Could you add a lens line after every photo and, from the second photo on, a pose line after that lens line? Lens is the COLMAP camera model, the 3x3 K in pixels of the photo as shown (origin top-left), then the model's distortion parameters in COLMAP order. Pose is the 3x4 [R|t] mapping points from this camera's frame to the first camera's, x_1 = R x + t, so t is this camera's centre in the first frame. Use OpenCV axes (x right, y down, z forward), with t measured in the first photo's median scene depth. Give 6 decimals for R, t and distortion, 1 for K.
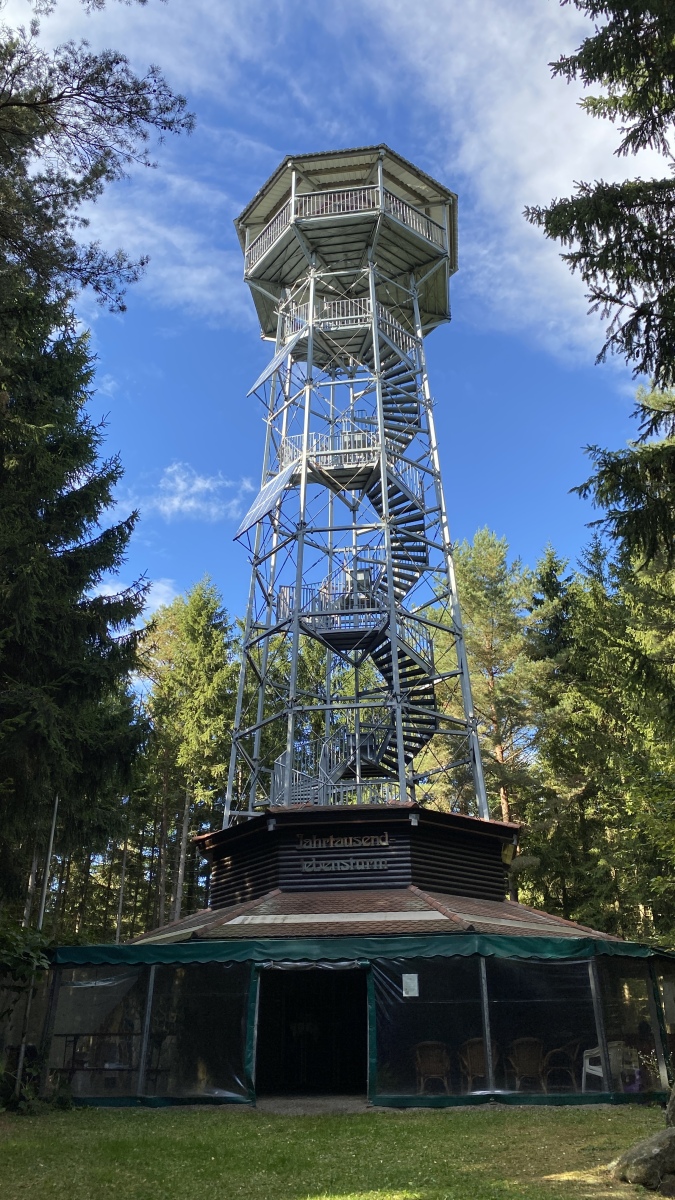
lens RADIAL K [[919.5, 0, 345.8], [0, 919.5, 602.9], [0, 0, 1]] dist [0.085154, -0.172676]
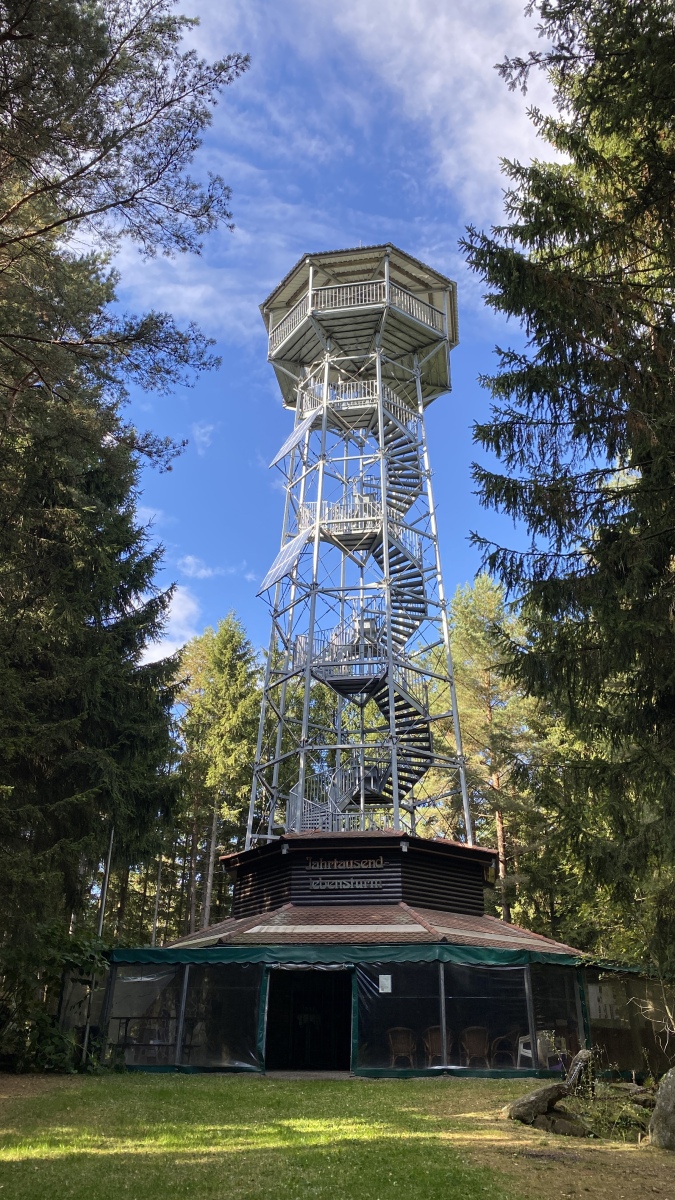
lens RADIAL K [[900.4, 0, 332.8], [0, 900.4, 595.7], [0, 0, 1]] dist [0.080587, -0.177596]
pose [[0.999073, 0.001424, -0.043017, 0.025214], [-0.002266, 0.999807, -0.019540, -0.051628], [0.042981, 0.019619, 0.998883, -0.138166]]
